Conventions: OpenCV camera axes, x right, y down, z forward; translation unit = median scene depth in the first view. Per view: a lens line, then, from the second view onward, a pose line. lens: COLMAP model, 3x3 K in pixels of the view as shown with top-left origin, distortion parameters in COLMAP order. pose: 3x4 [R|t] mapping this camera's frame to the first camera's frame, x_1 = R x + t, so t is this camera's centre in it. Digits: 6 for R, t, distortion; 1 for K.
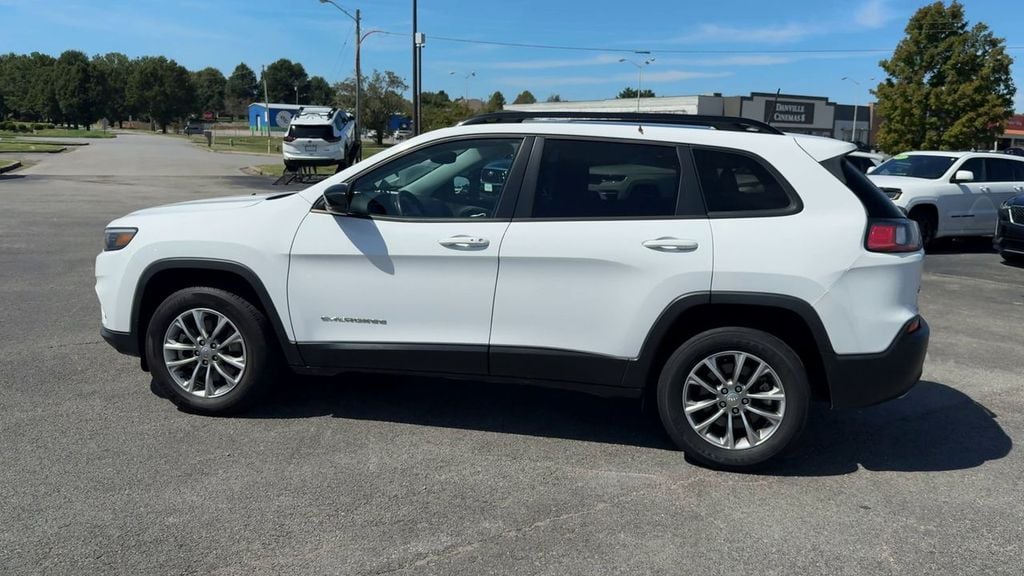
lens RADIAL K [[854.9, 0, 542.9], [0, 854.9, 278.4], [0, 0, 1]] dist [0.068805, -0.107067]
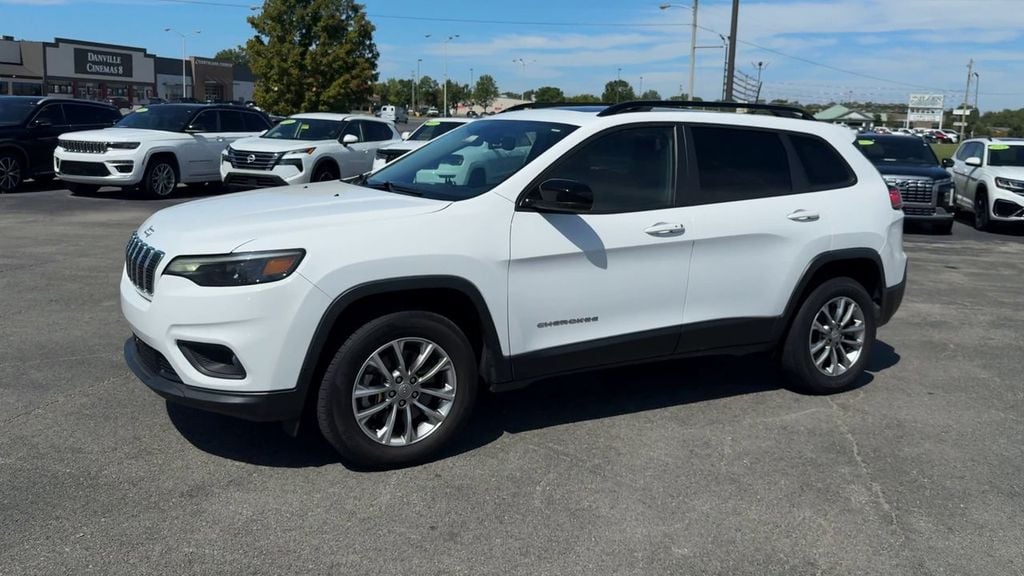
lens RADIAL K [[893.0, 0, 546.6], [0, 893.0, 276.2], [0, 0, 1]] dist [0.060613, -0.085369]
pose [[0.734675, -0.118806, 0.667935, -0.846845], [0.092732, 0.992892, 0.074609, -0.073302], [-0.672051, 0.007125, 0.740470, 0.275703]]
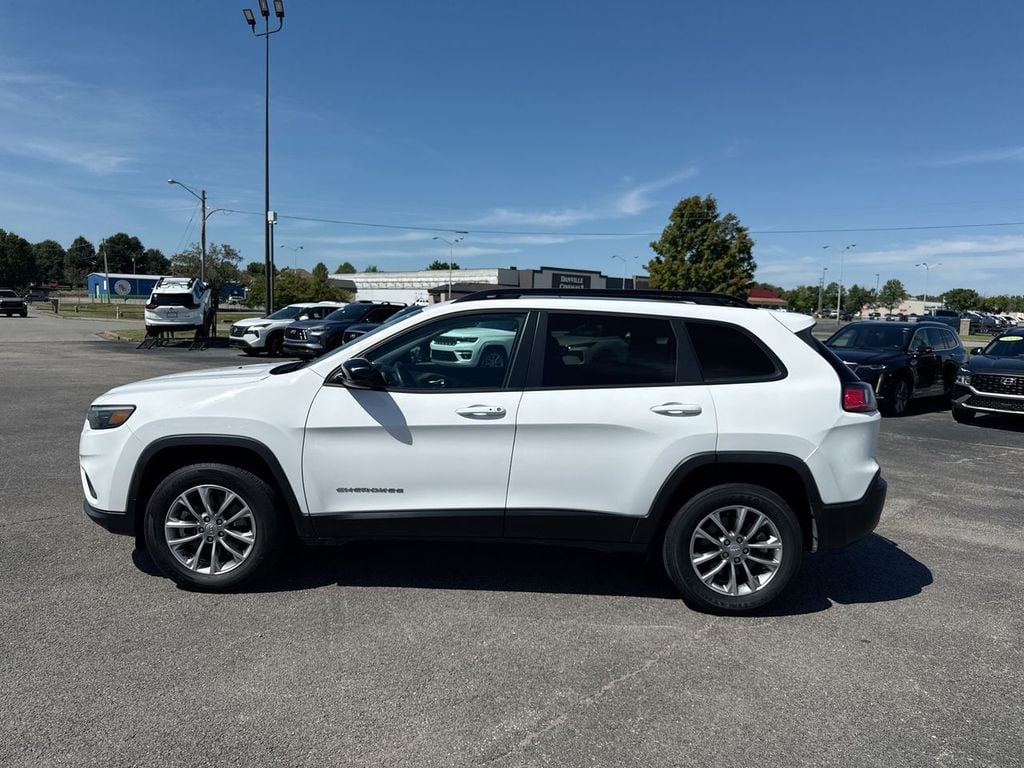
lens RADIAL K [[735.2, 0, 487.9], [0, 735.2, 391.4], [0, 0, 1]] dist [0.053359, -0.077407]
pose [[0.985750, -0.022095, 0.166759, -0.214938], [0.029343, 0.998723, -0.041127, -0.027608], [-0.165637, 0.045434, 0.985140, 0.099951]]
